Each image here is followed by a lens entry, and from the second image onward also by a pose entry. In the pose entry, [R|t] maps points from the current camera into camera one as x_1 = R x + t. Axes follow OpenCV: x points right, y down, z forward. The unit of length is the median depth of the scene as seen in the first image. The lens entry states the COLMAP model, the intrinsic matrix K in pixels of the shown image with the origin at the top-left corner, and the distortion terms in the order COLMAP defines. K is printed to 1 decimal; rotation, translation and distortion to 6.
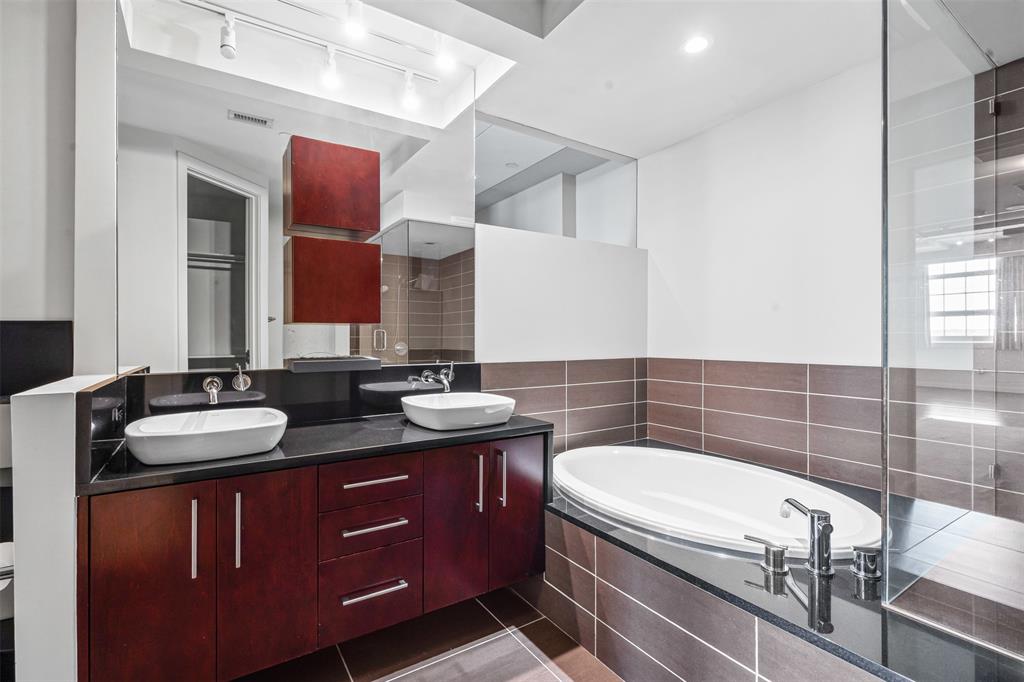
lens RADIAL K [[470.3, 0, 515.7], [0, 470.3, 339.3], [0, 0, 1]] dist [-0.005207, 0.003588]
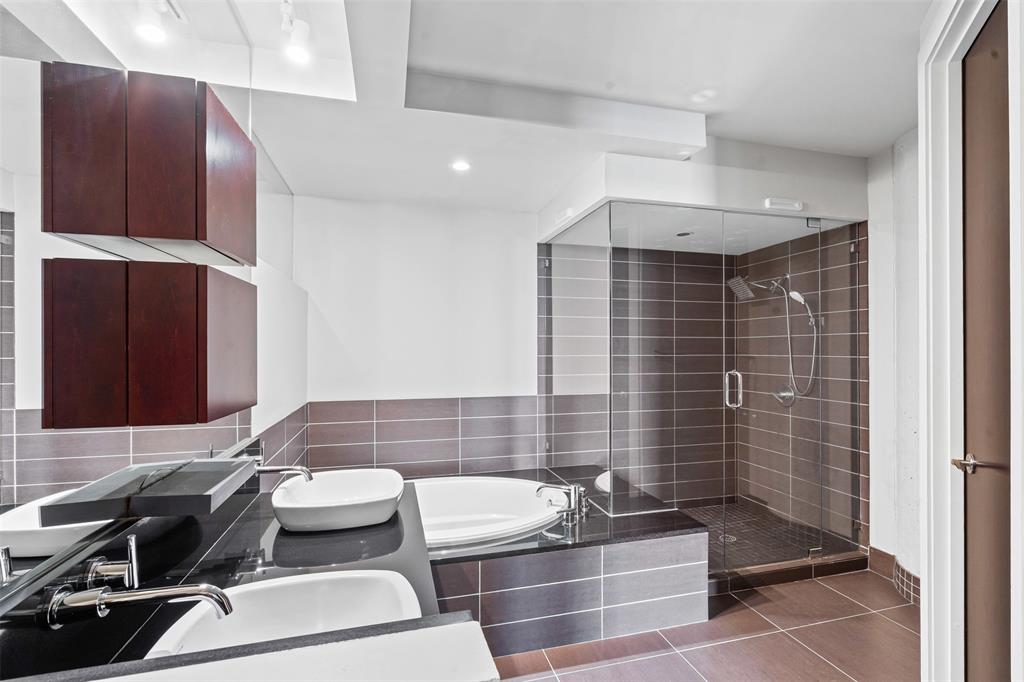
lens RADIAL K [[470.3, 0, 515.7], [0, 470.3, 349.0], [0, 0, 1]] dist [-0.005207, 0.003588]
pose [[0.302835, 0.004832, 0.953031, -0.834638], [-0.001942, 0.999988, -0.004453, -0.108627], [-0.953041, -0.000502, 0.302841, 0.467643]]
